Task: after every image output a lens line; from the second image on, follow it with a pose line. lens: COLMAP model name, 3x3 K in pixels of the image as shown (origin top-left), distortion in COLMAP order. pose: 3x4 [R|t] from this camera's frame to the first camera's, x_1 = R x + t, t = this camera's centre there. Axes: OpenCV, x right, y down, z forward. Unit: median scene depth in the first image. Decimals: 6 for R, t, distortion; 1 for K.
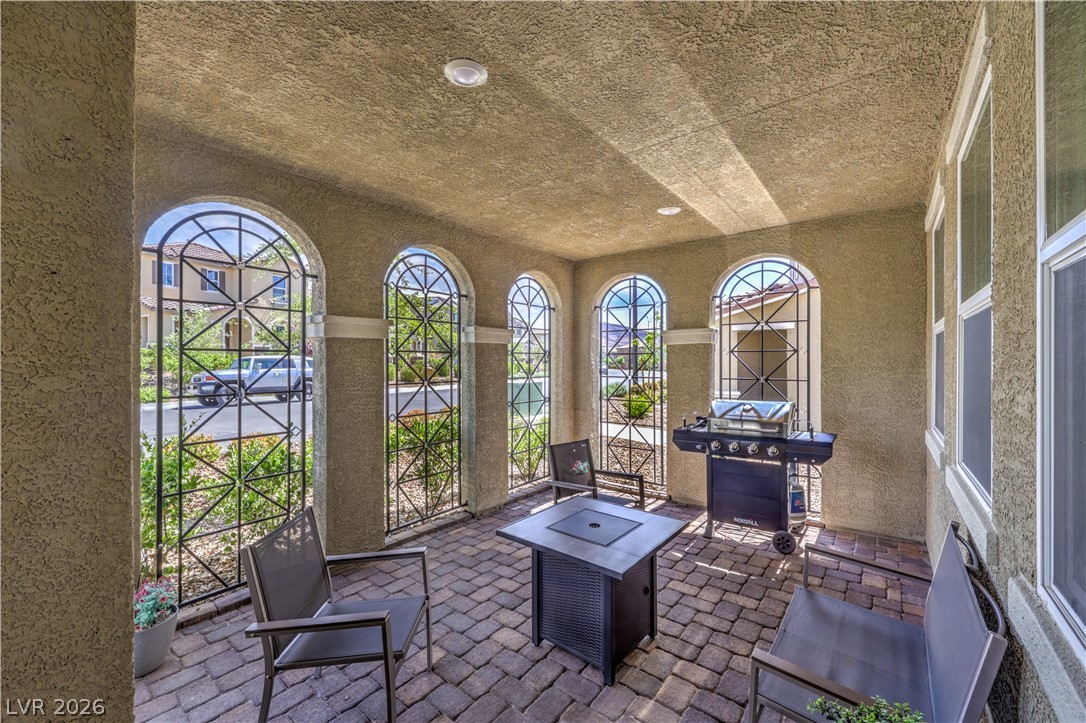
lens RADIAL K [[437.2, 0, 542.7], [0, 437.2, 355.4], [0, 0, 1]] dist [-0.002576, -0.000827]
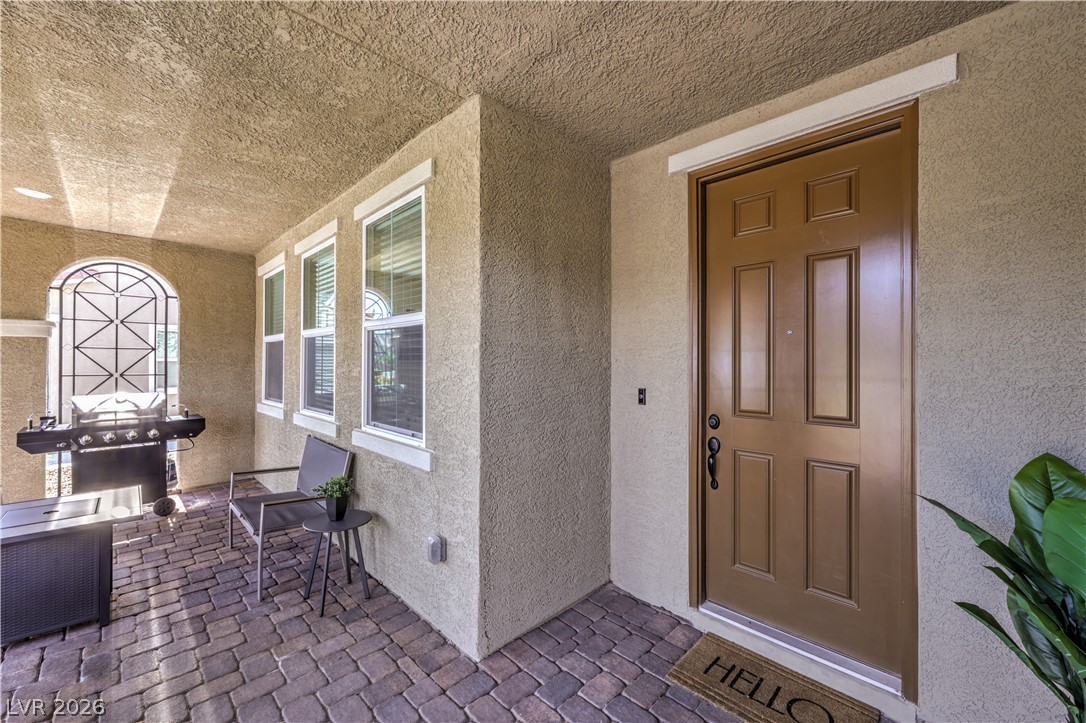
lens RADIAL K [[437.2, 0, 542.5], [0, 437.2, 359.3], [0, 0, 1]] dist [-0.002576, -0.000827]
pose [[0.115125, 0.005647, 0.993335, -0.516304], [-0.028607, 0.999588, -0.002367, -0.011262], [-0.992939, -0.028144, 0.115239, -0.183387]]
